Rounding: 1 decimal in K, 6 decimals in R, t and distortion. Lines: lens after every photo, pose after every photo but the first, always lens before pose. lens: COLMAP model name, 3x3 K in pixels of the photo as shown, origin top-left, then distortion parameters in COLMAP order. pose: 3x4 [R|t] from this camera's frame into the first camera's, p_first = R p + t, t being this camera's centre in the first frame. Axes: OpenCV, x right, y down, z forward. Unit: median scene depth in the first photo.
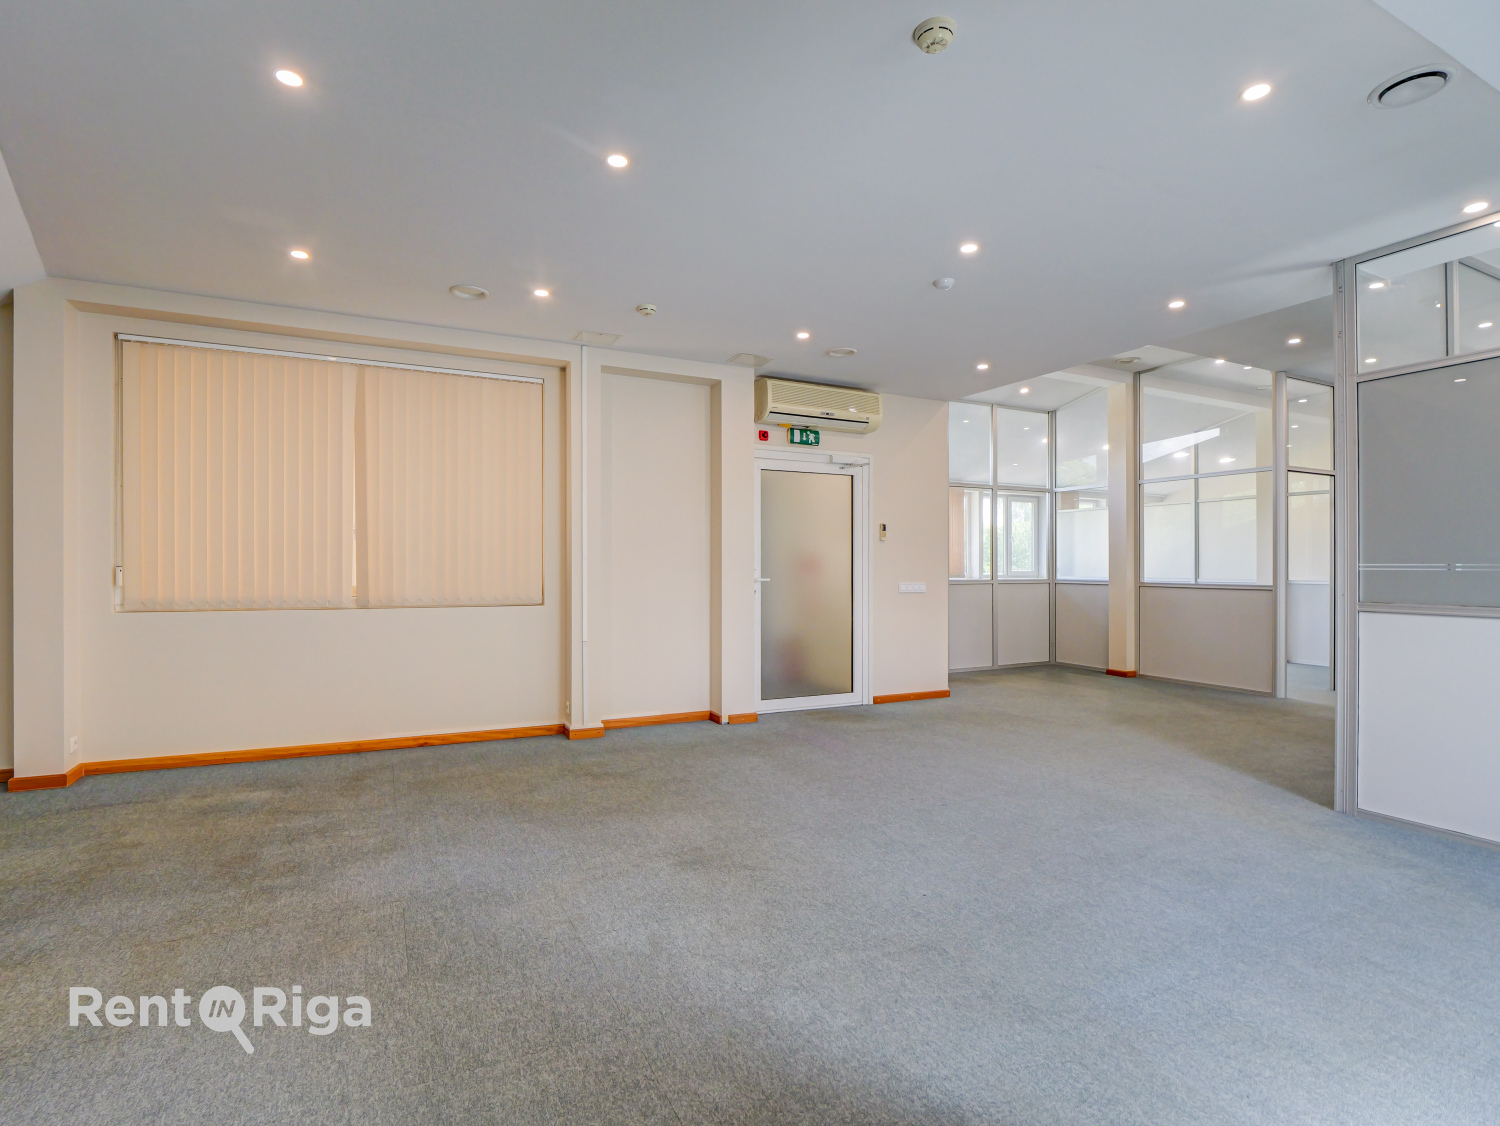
lens RADIAL K [[748.7, 0, 750.0], [0, 748.7, 563.0], [0, 0, 1]] dist [-0.002807, -0.000249]
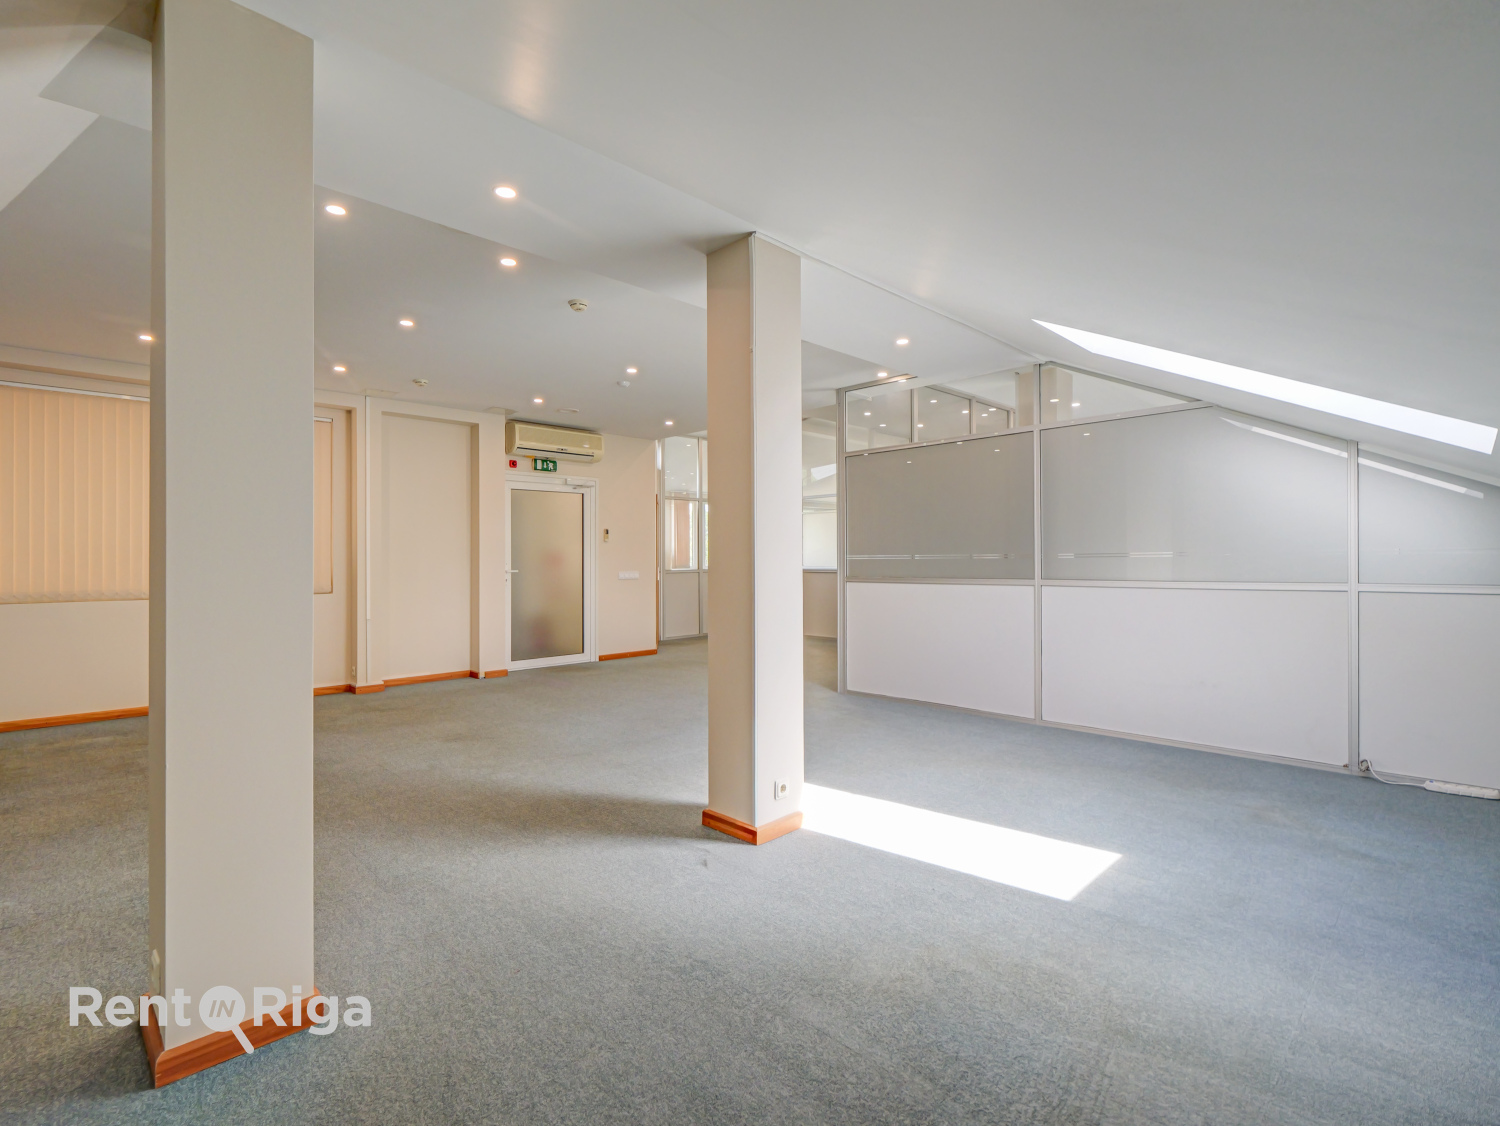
lens RADIAL K [[718.3, 0, 744.4], [0, 718.3, 539.3], [0, 0, 1]] dist [0.014241, -0.012843]
pose [[0.955069, -0.002893, 0.296370, 0.031868], [0.010184, 0.999682, -0.023059, -0.000830], [-0.296210, 0.025041, 0.954795, -0.356965]]
